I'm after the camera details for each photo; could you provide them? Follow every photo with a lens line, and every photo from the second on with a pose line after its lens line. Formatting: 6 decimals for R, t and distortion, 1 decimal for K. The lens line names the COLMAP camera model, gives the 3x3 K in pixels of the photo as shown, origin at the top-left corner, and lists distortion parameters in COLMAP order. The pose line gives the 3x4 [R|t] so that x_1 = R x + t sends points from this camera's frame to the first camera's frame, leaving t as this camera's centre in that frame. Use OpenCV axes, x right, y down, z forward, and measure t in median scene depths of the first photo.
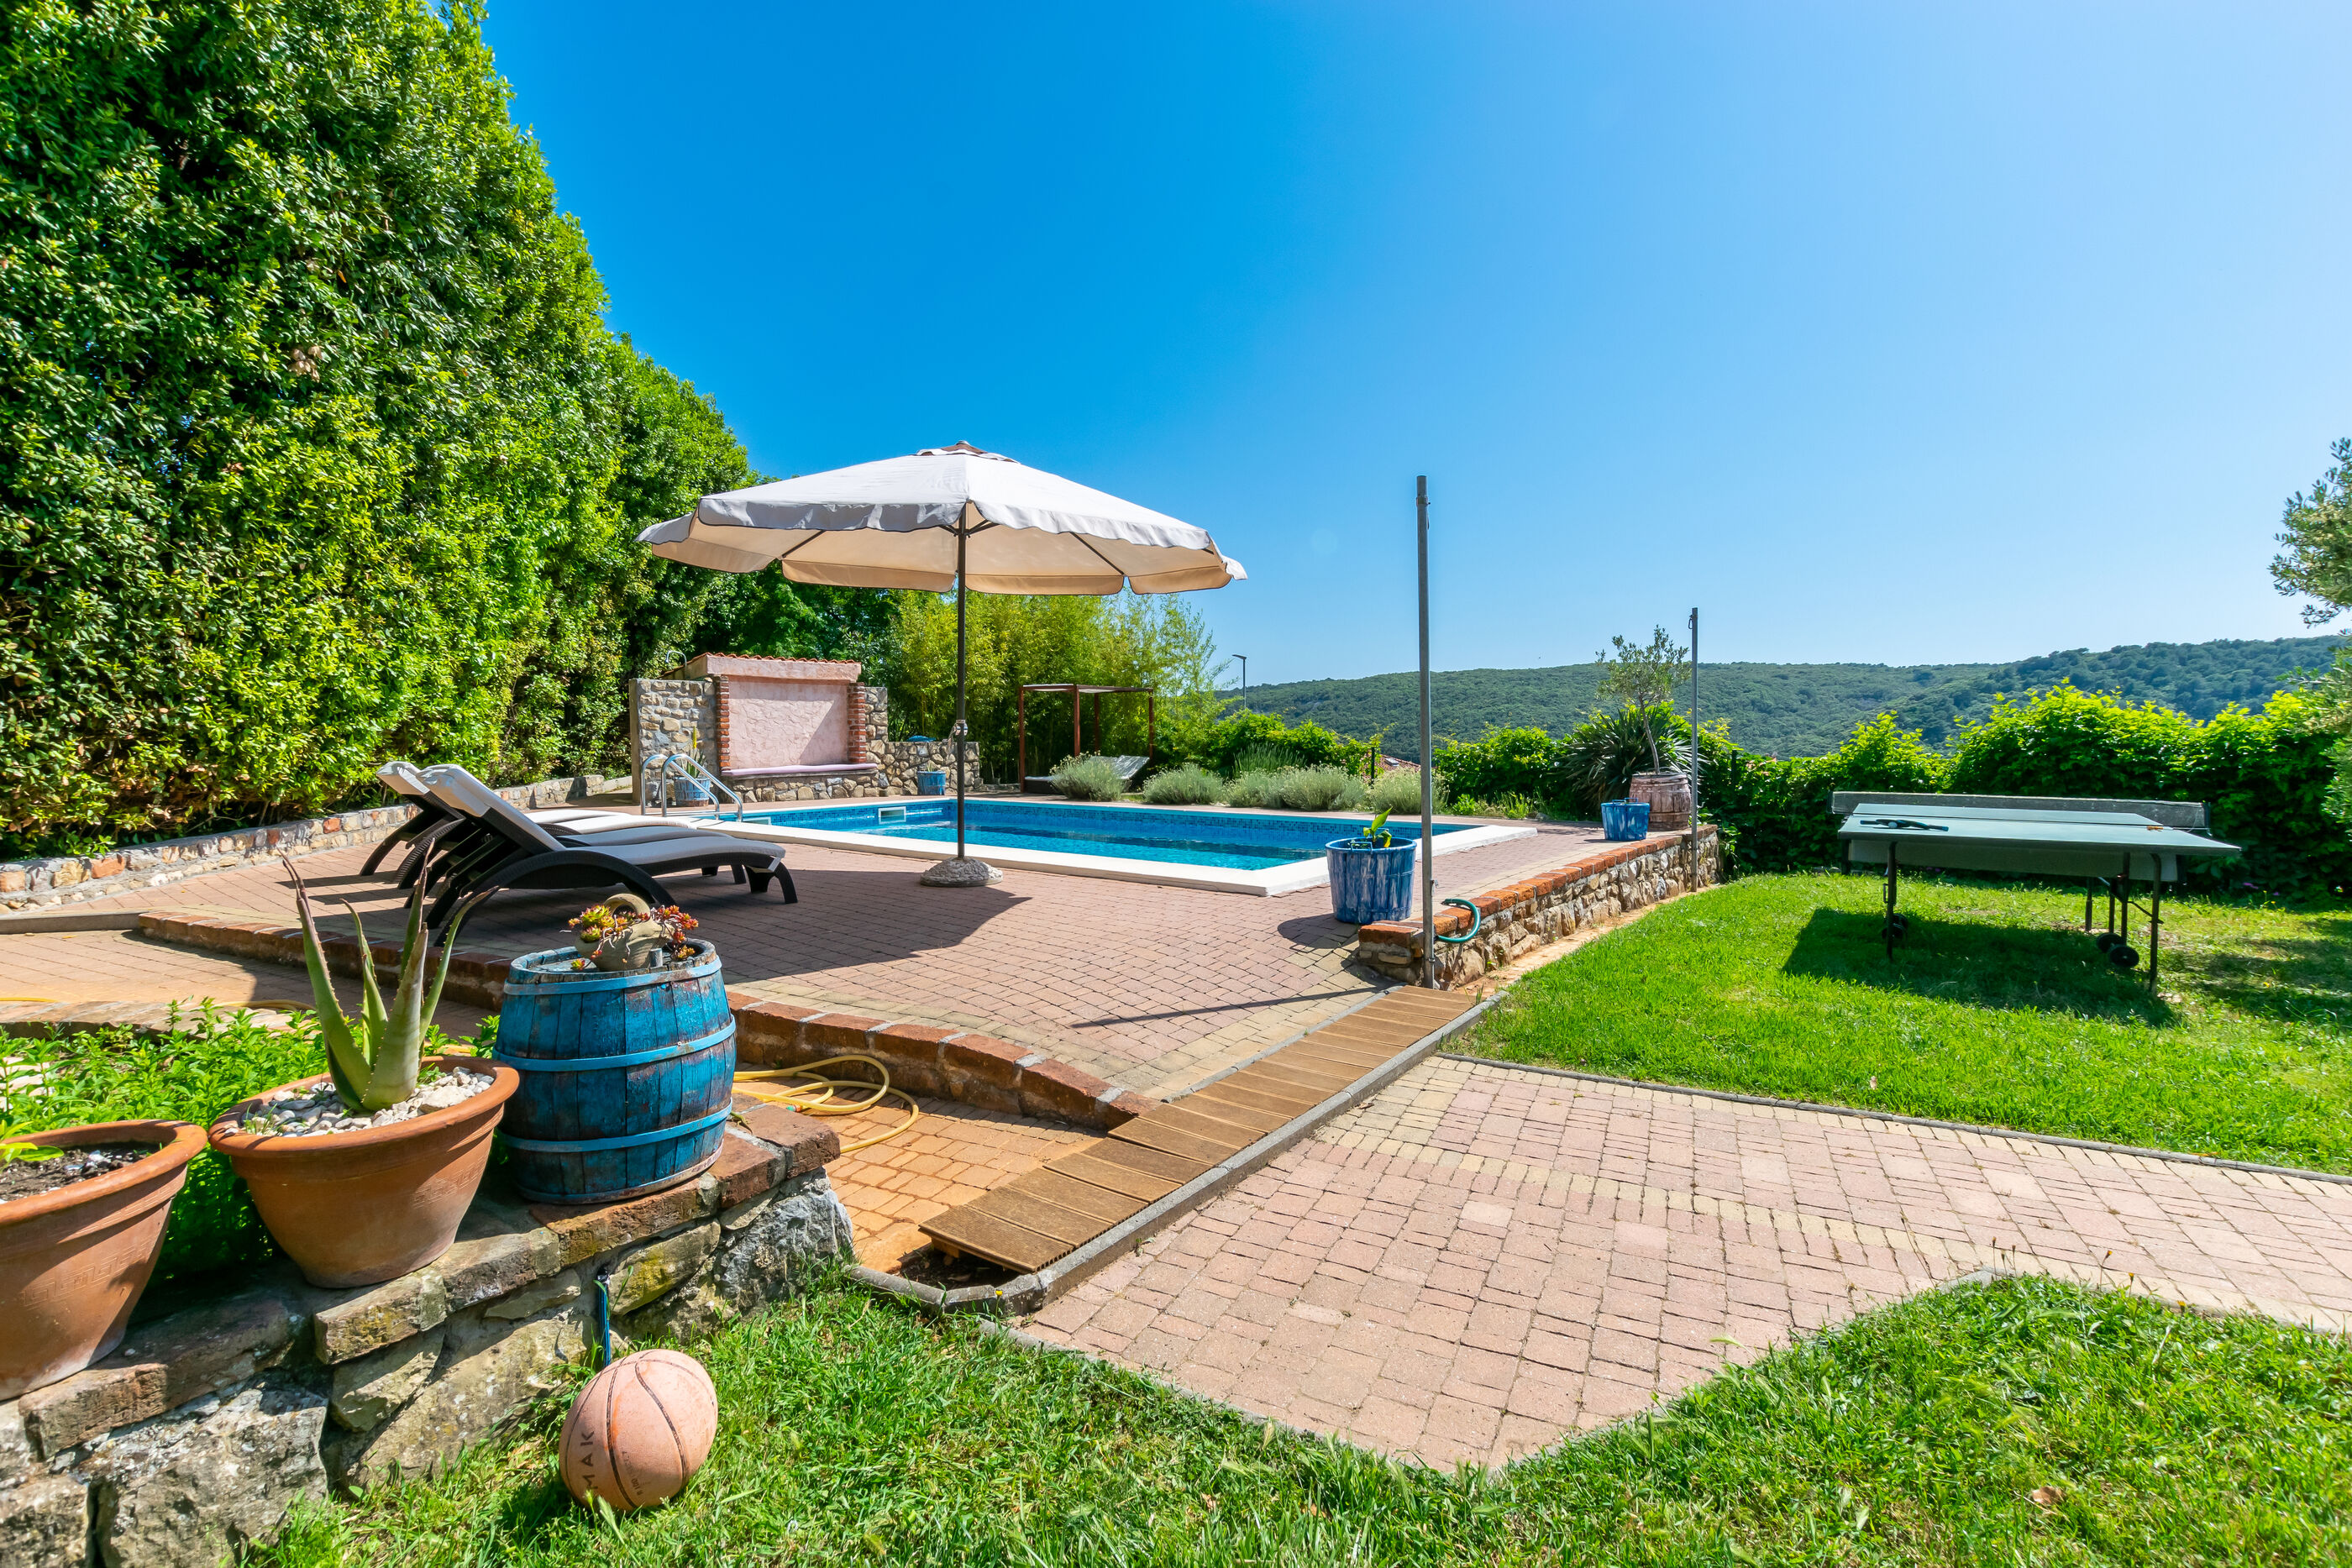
lens RADIAL K [[1027.4, 0, 1176.0], [0, 1027.4, 784.0], [0, 0, 1]] dist [0.000861, 0.000054]
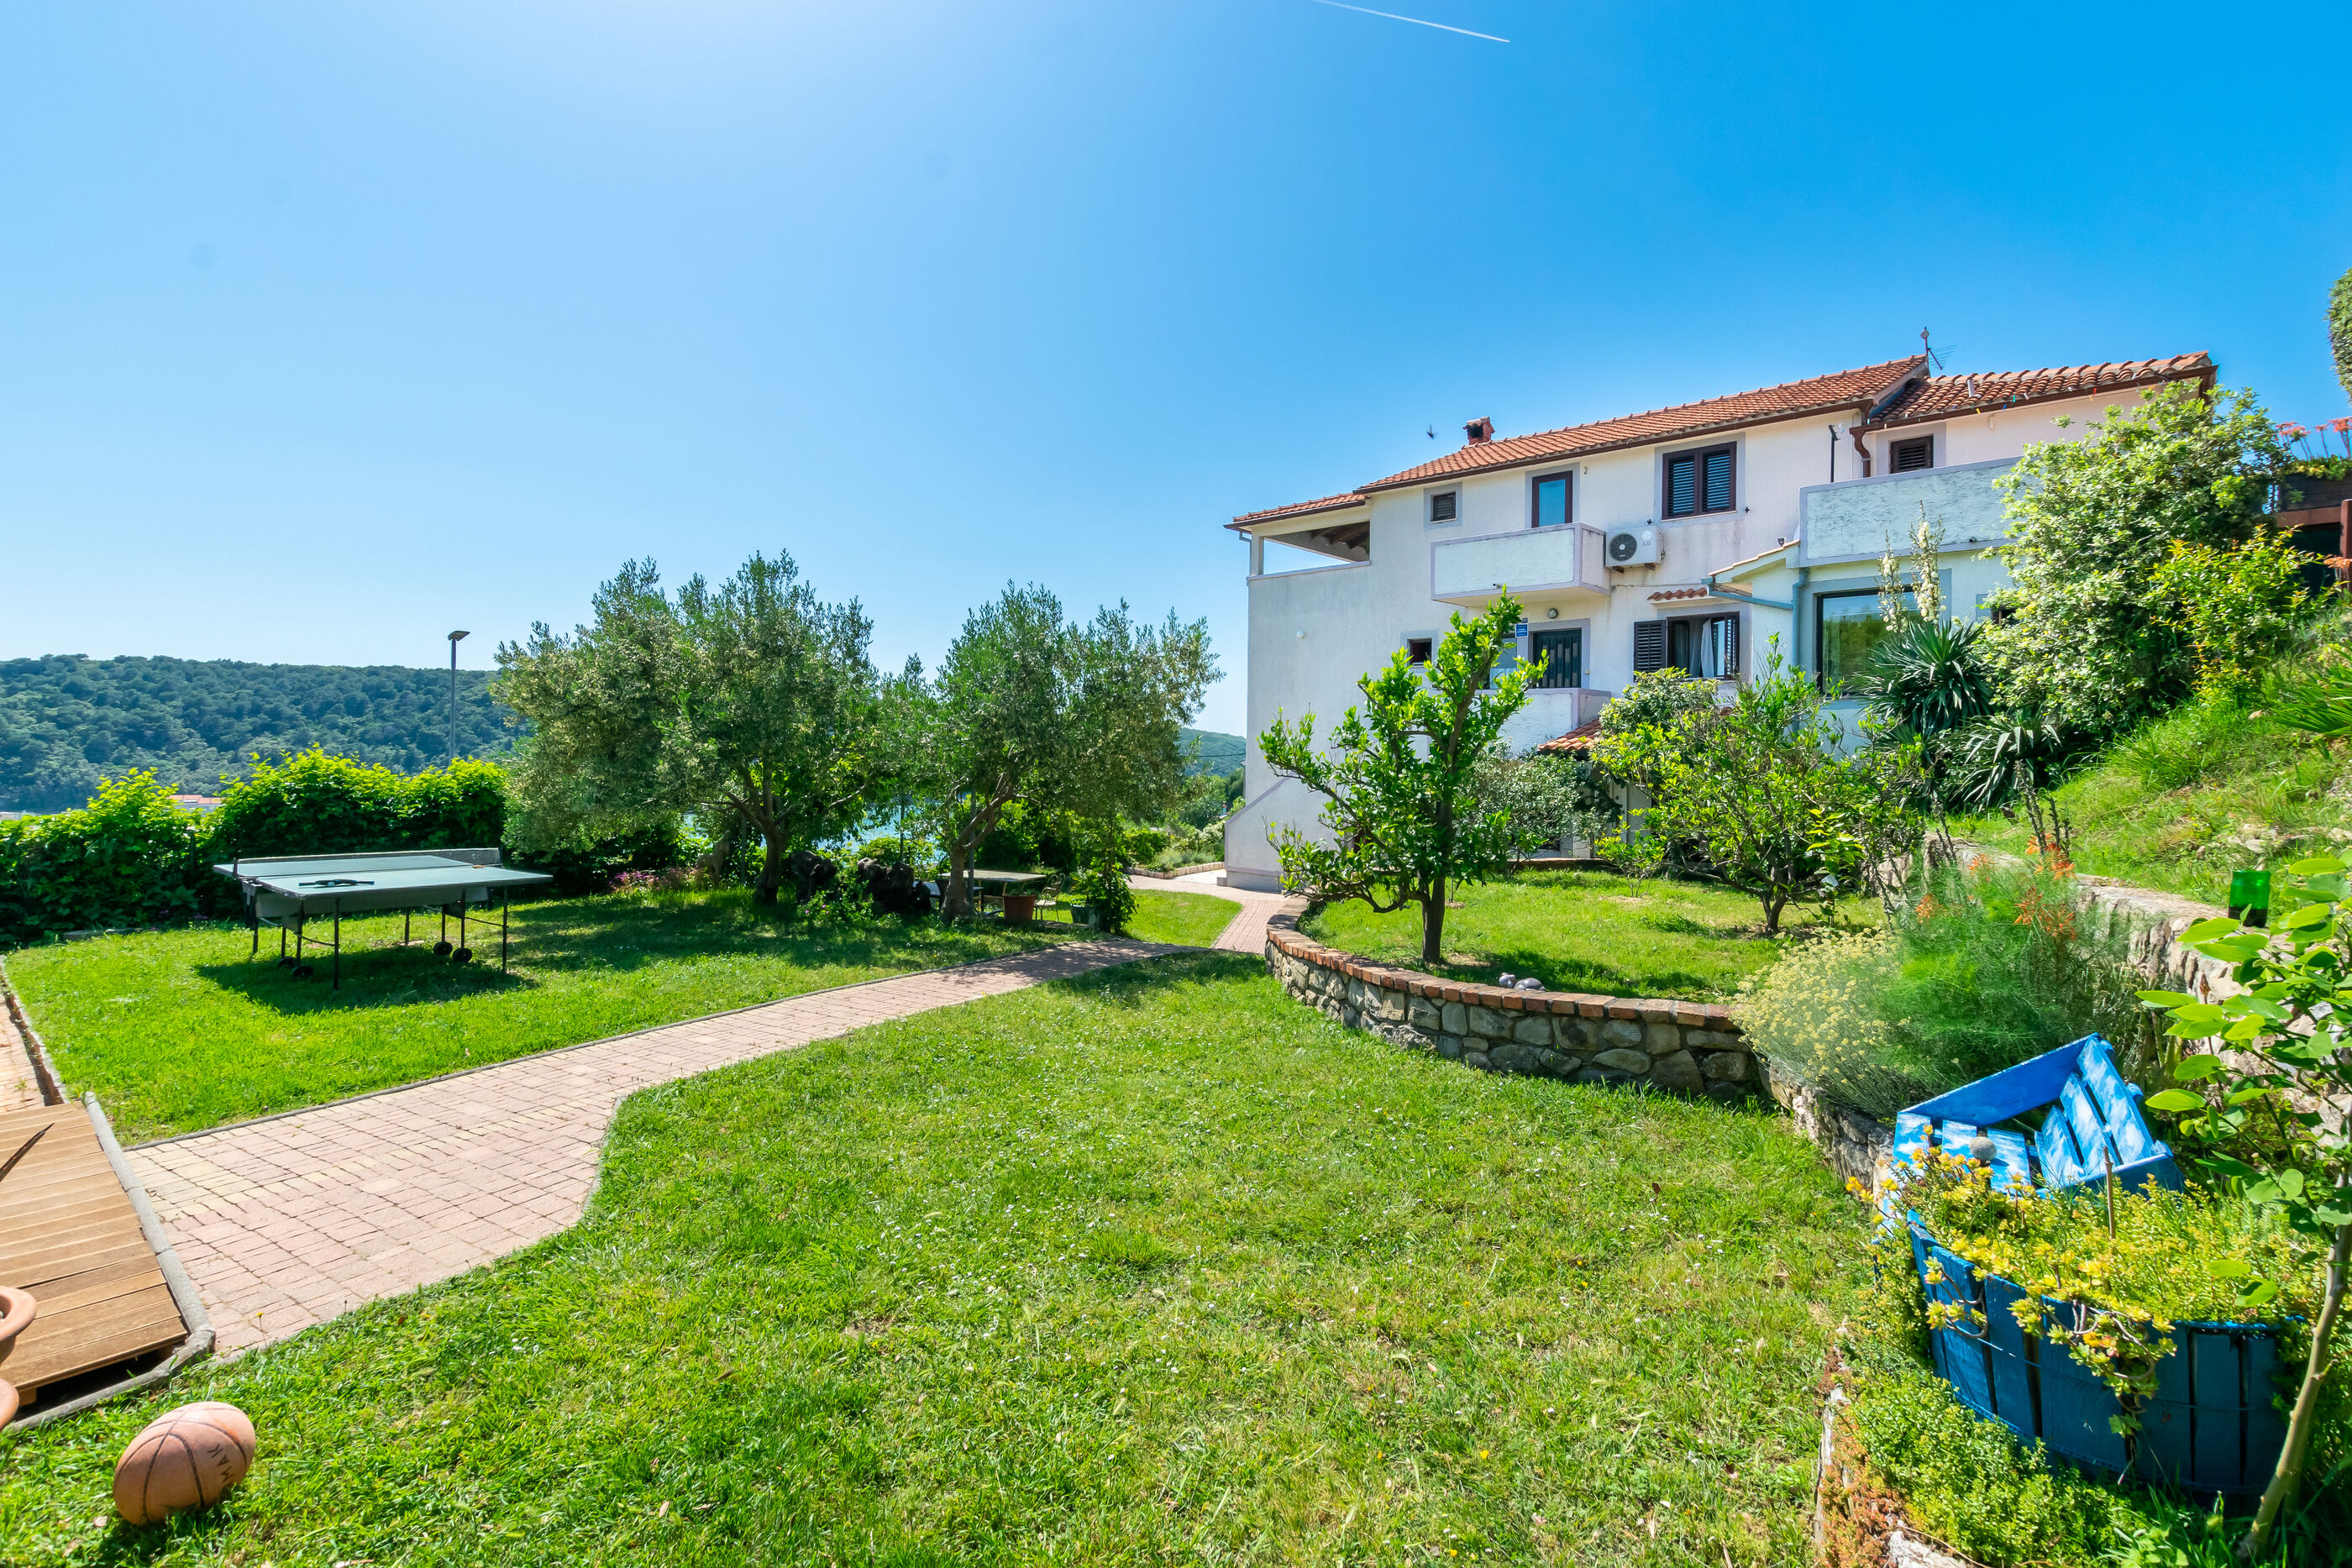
lens RADIAL K [[1027.4, 0, 1176.0], [0, 1027.4, 784.0], [0, 0, 1]] dist [0.000861, 0.000054]
pose [[0.043787, -0.012634, 0.998961, -0.932097], [0.031036, 0.999455, 0.011280, -0.116900], [-0.998559, 0.030510, 0.044155, -0.185906]]
